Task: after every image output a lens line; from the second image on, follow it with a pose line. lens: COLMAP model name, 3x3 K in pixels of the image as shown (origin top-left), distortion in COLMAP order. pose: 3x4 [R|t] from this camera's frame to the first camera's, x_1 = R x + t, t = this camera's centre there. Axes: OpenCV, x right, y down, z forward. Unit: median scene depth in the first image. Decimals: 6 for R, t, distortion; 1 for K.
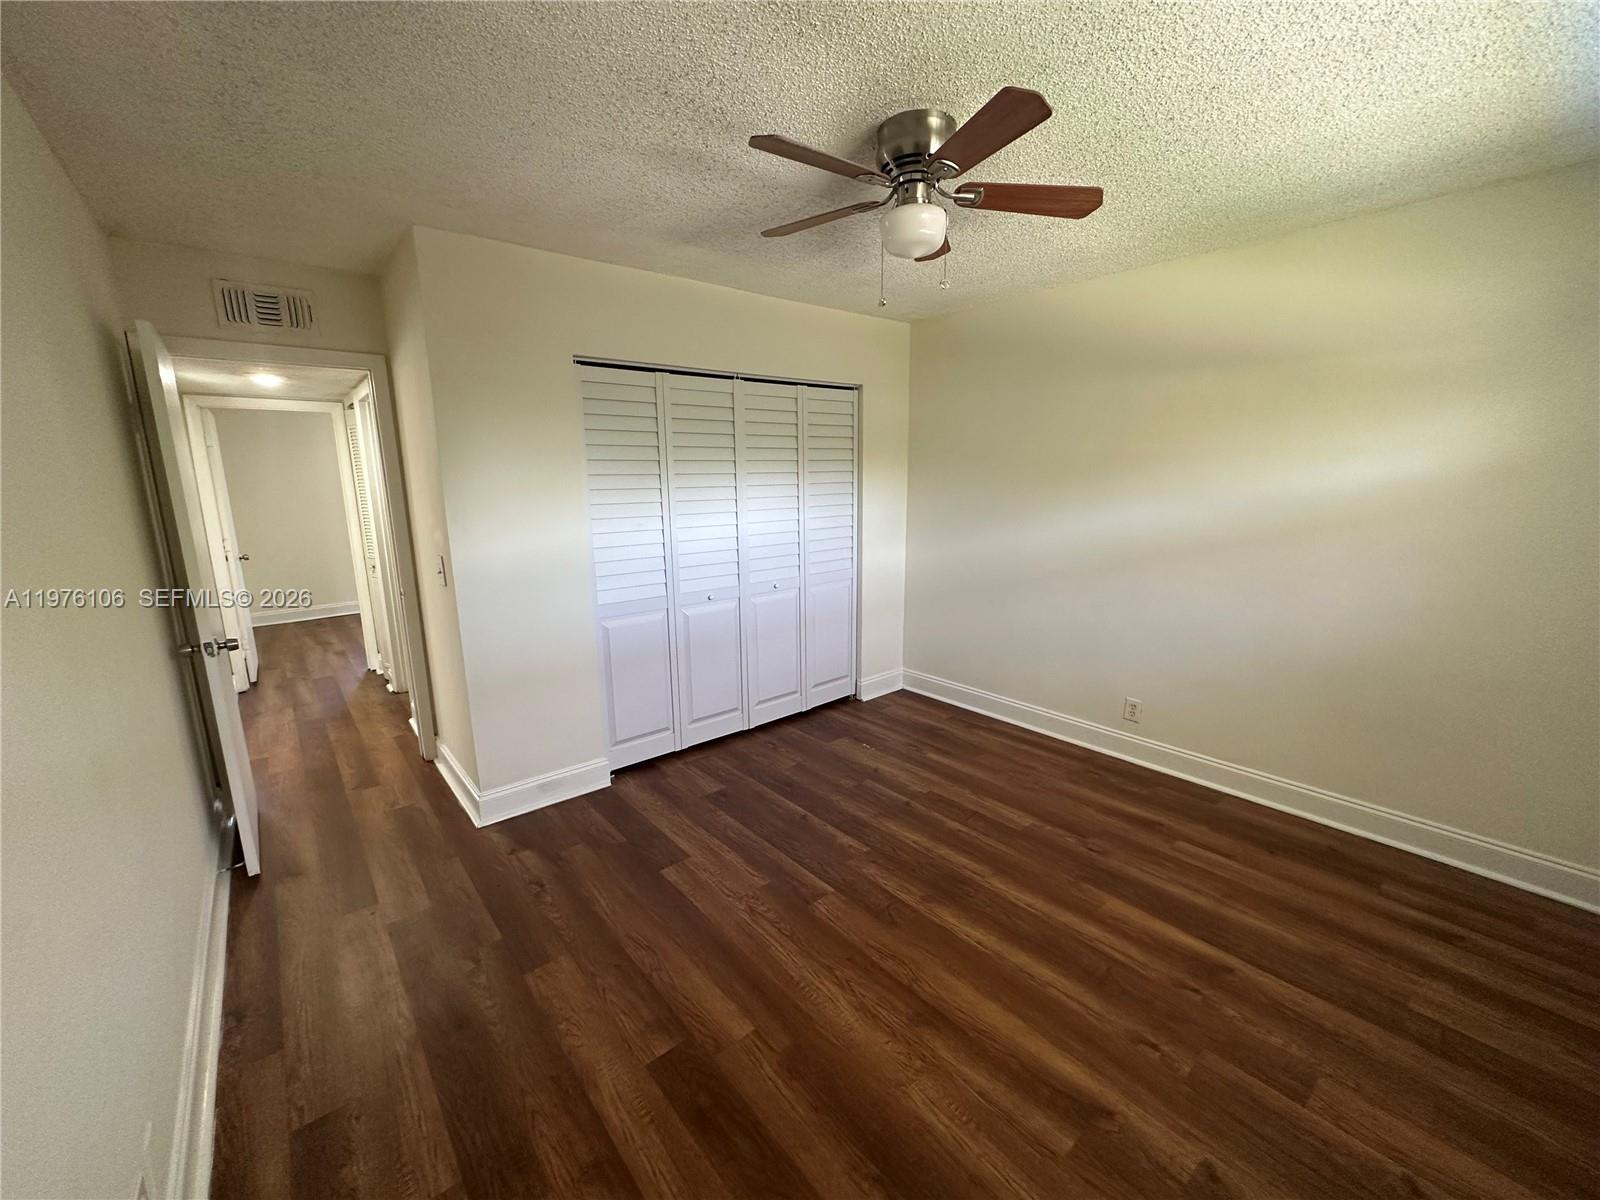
lens RADIAL K [[642.4, 0, 796.9], [0, 642.4, 603.8], [0, 0, 1]] dist [-0.004182, 0.001088]
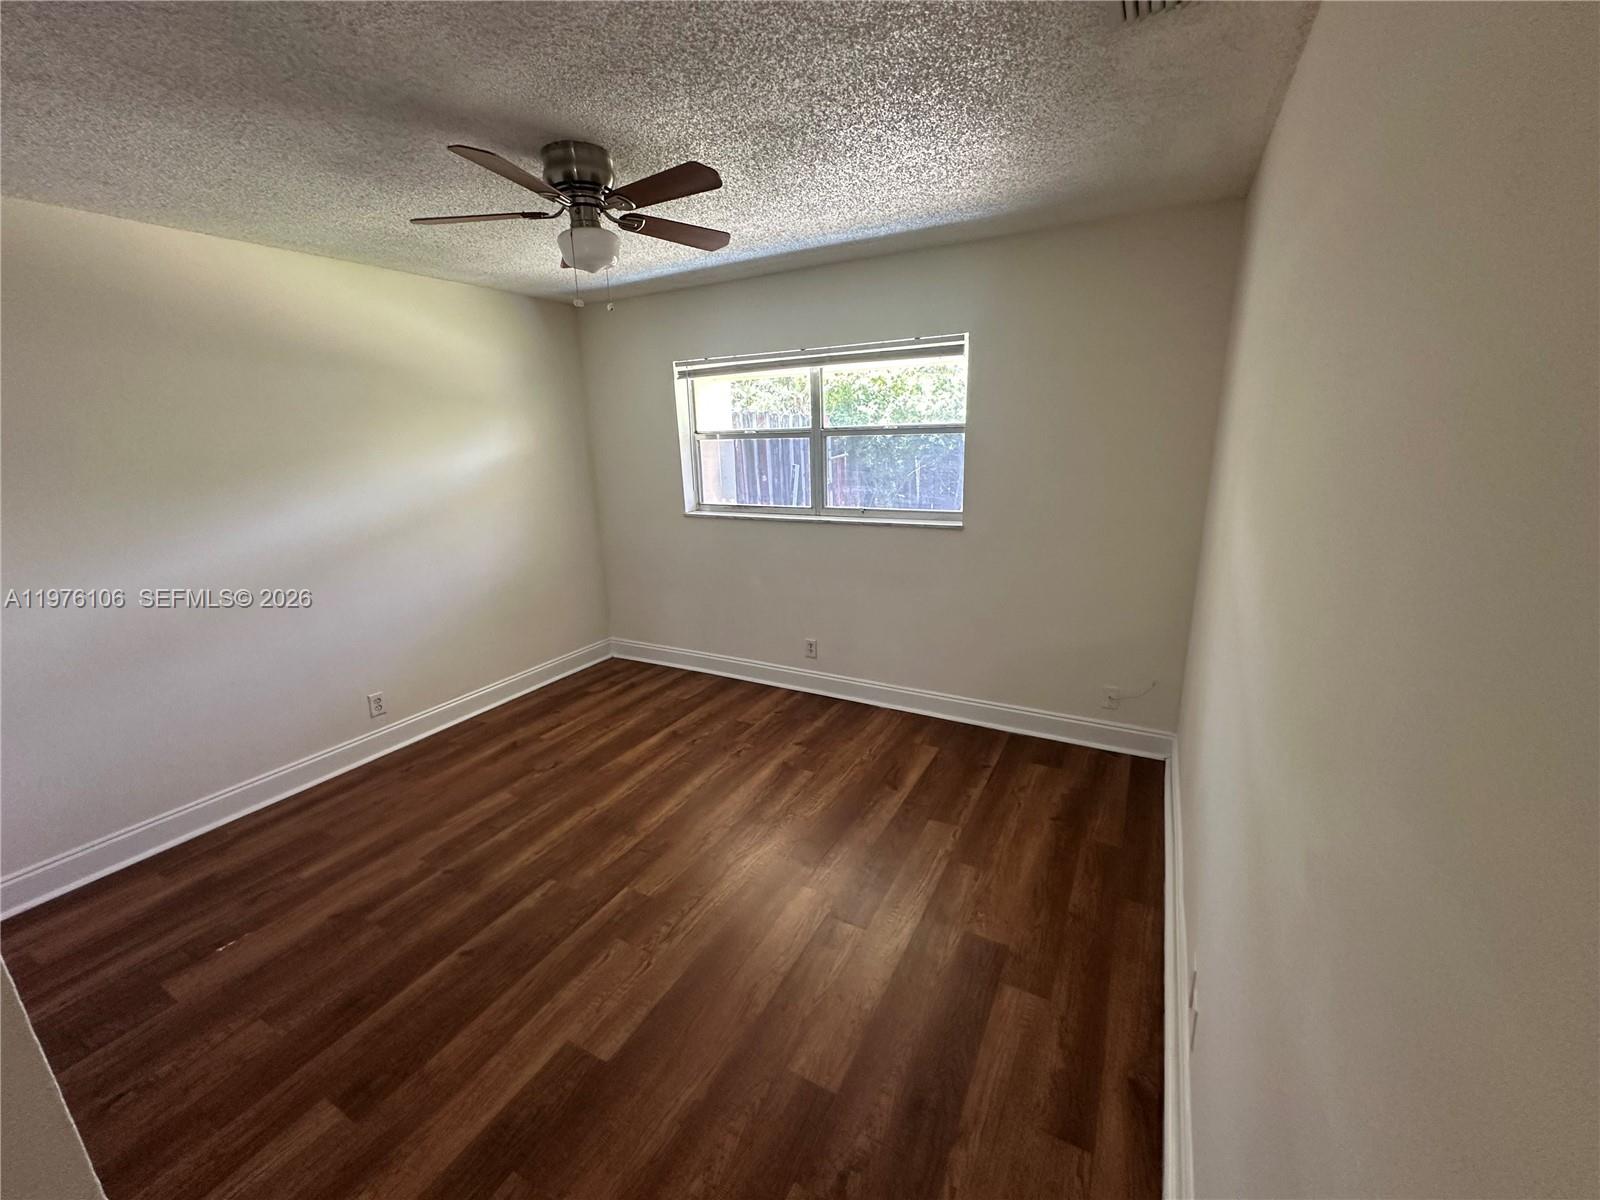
lens RADIAL K [[642.4, 0, 800.2], [0, 642.4, 599.5], [0, 0, 1]] dist [-0.004182, 0.001088]
pose [[-0.371414, -0.216081, 0.902973, -0.776759], [0.218988, 0.924716, 0.311360, -0.201580], [-0.902272, 0.313384, -0.296133, 0.834983]]
